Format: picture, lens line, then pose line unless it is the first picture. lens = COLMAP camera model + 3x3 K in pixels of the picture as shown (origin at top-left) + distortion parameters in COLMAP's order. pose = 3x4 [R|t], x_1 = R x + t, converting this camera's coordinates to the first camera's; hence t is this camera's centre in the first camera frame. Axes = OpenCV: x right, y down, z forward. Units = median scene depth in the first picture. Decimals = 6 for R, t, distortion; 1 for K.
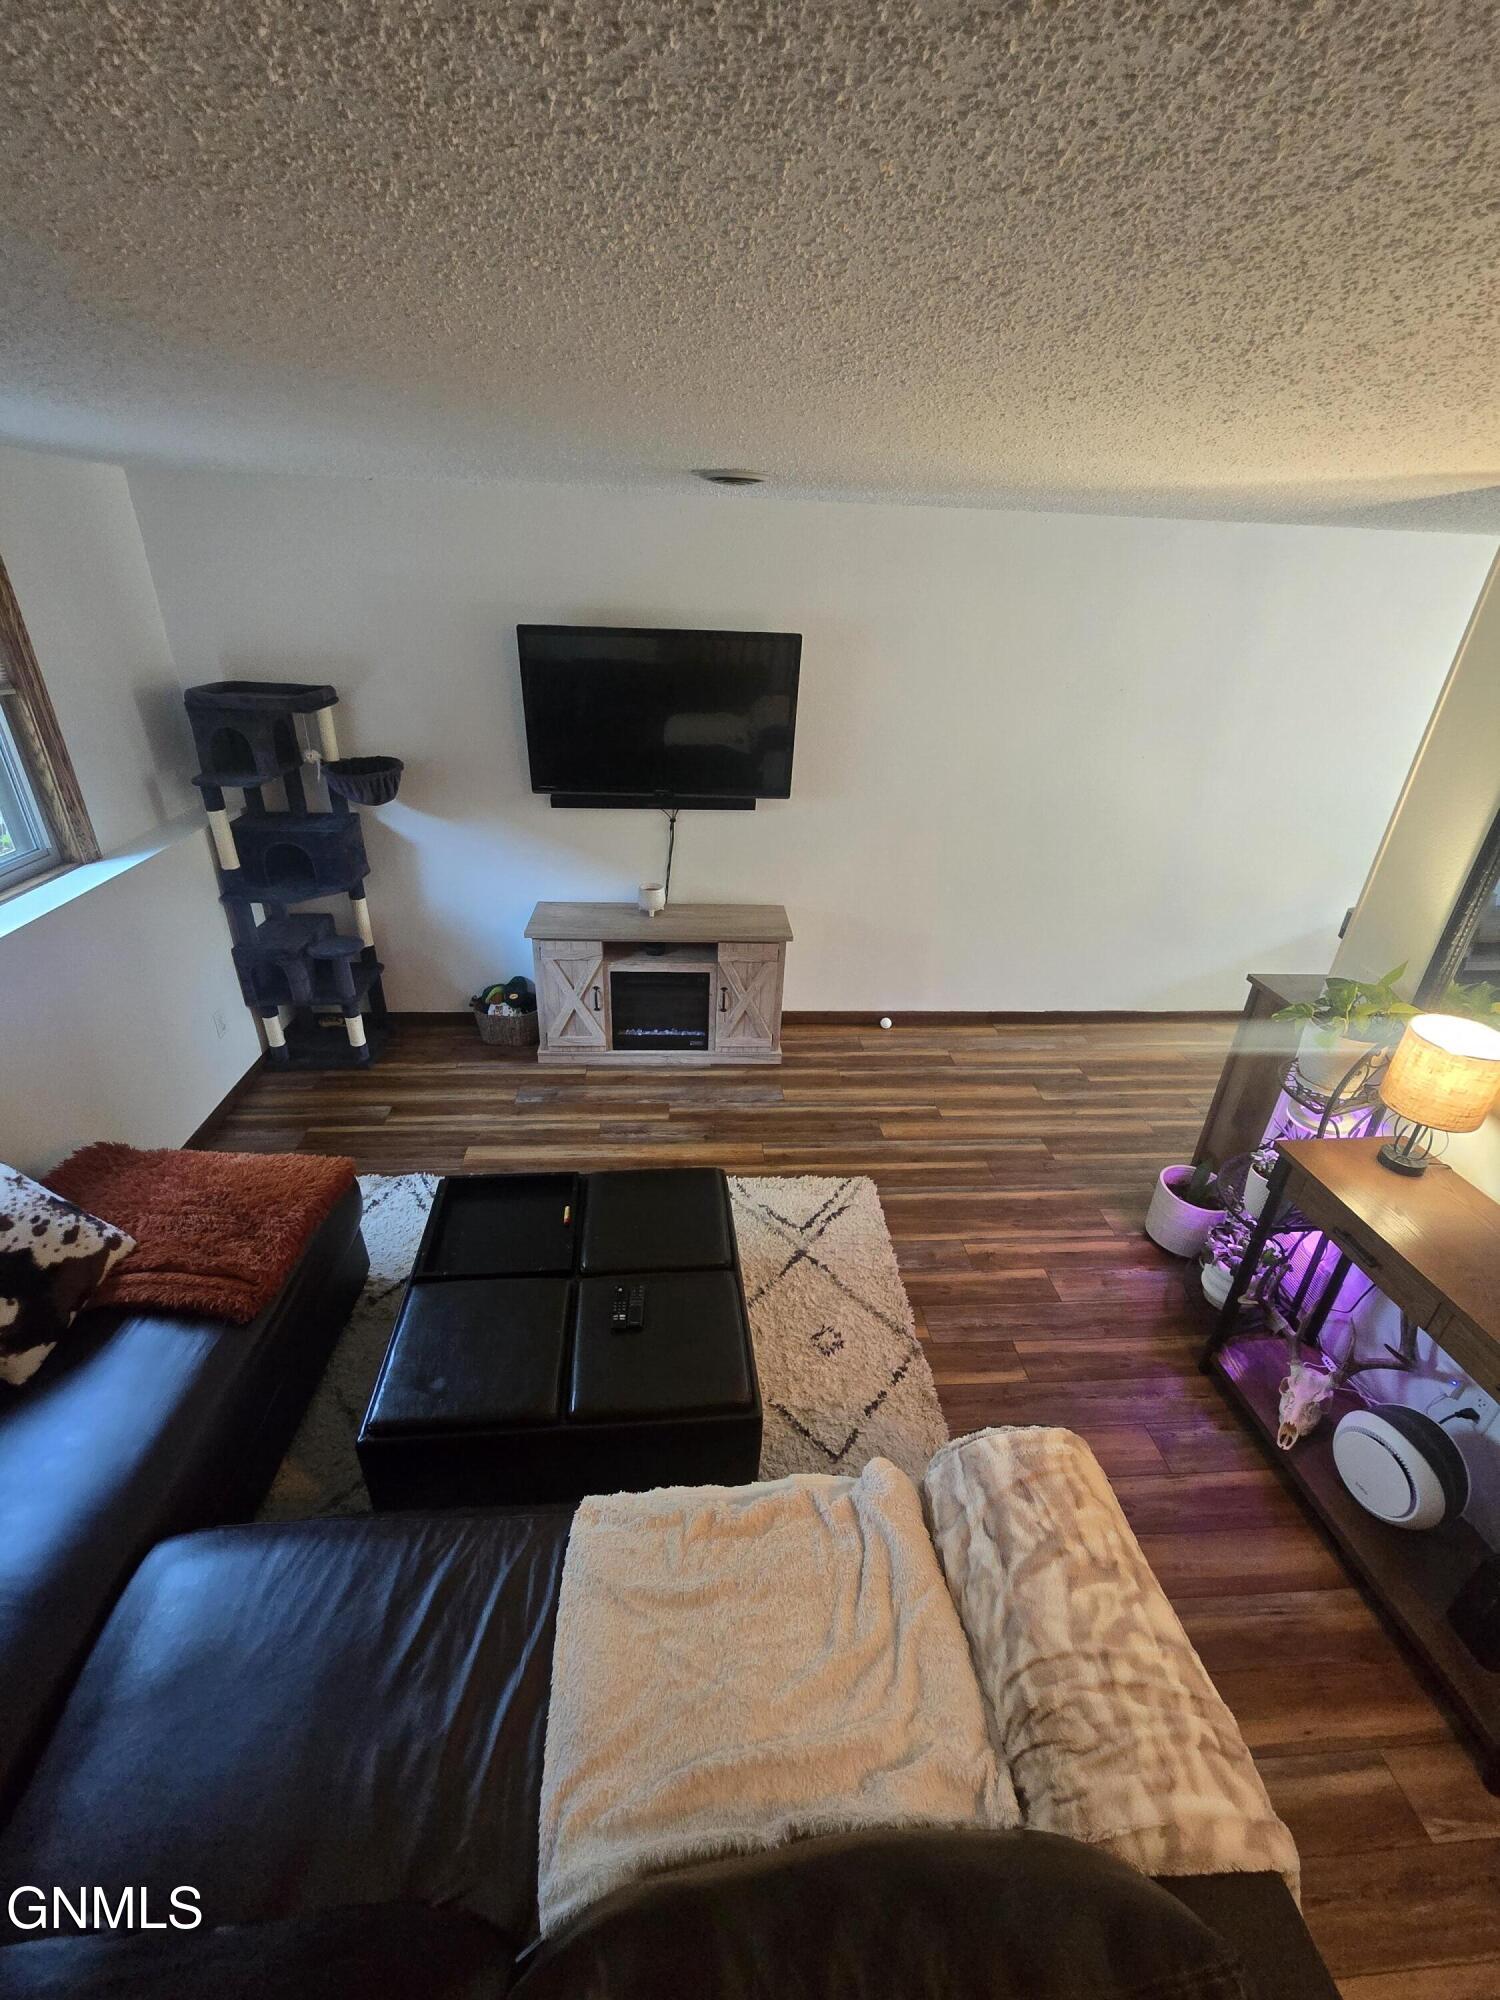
lens RADIAL K [[813.3, 0, 742.6], [0, 813.3, 1001.5], [0, 0, 1]] dist [-0.000065, 0.000001]
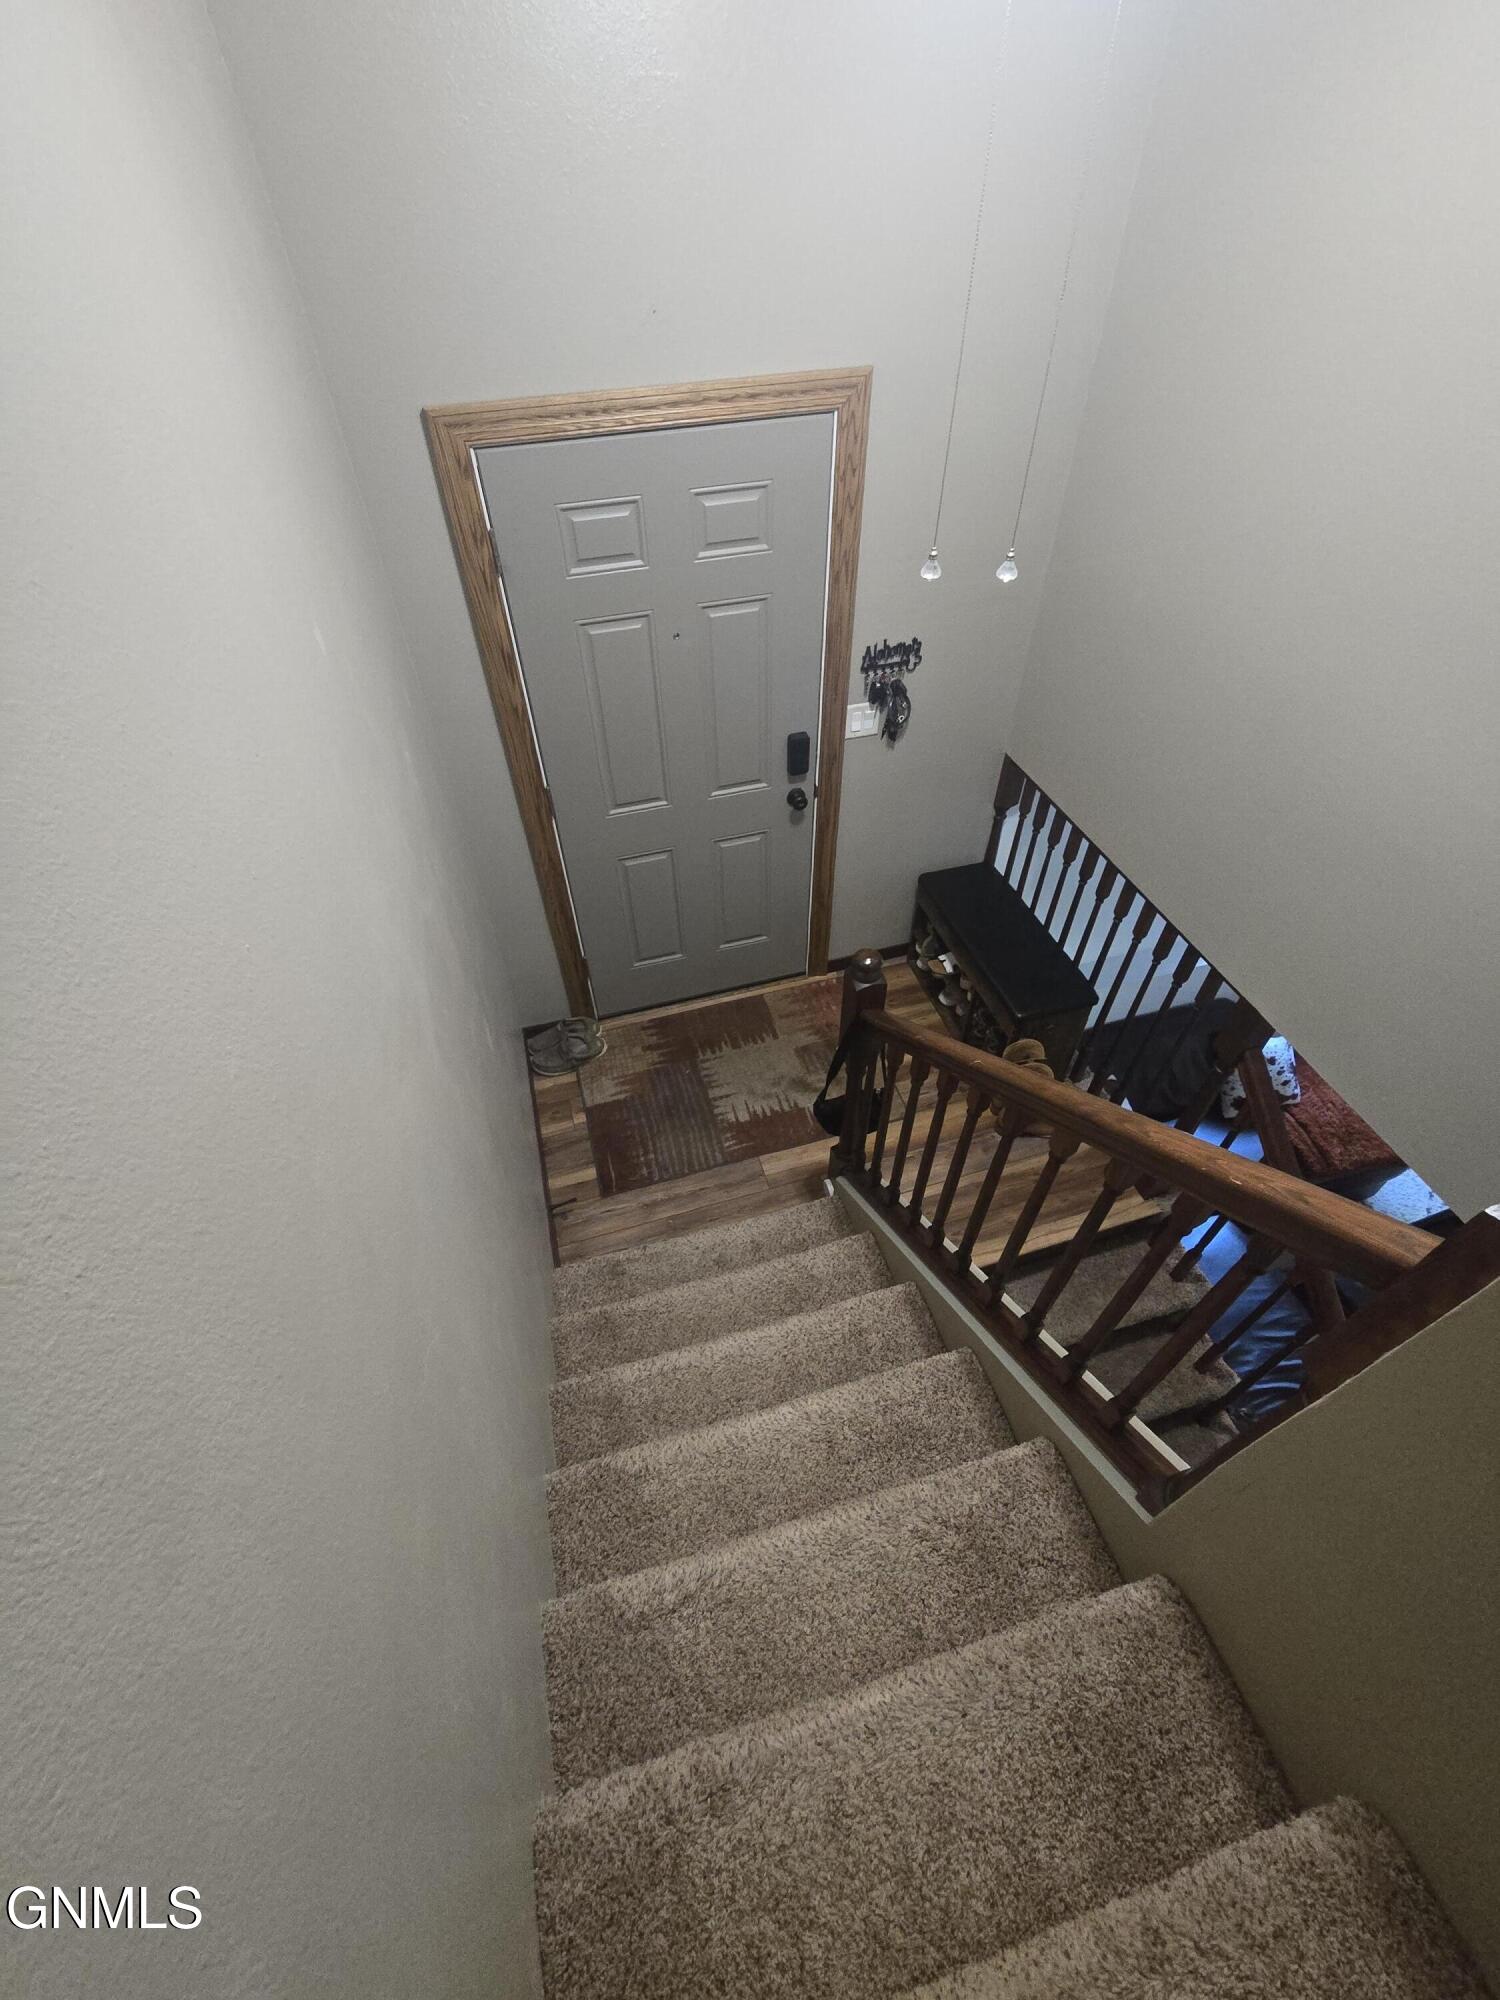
lens RADIAL K [[813.3, 0, 747.5], [0, 813.3, 998.7], [0, 0, 1]] dist [-0.000065, 0.000001]
pose [[0.206331, 0.681371, -0.702254, 0.195128], [-0.413741, 0.711134, 0.568425, -0.460220], [0.886705, 0.173268, 0.428640, -1.106240]]
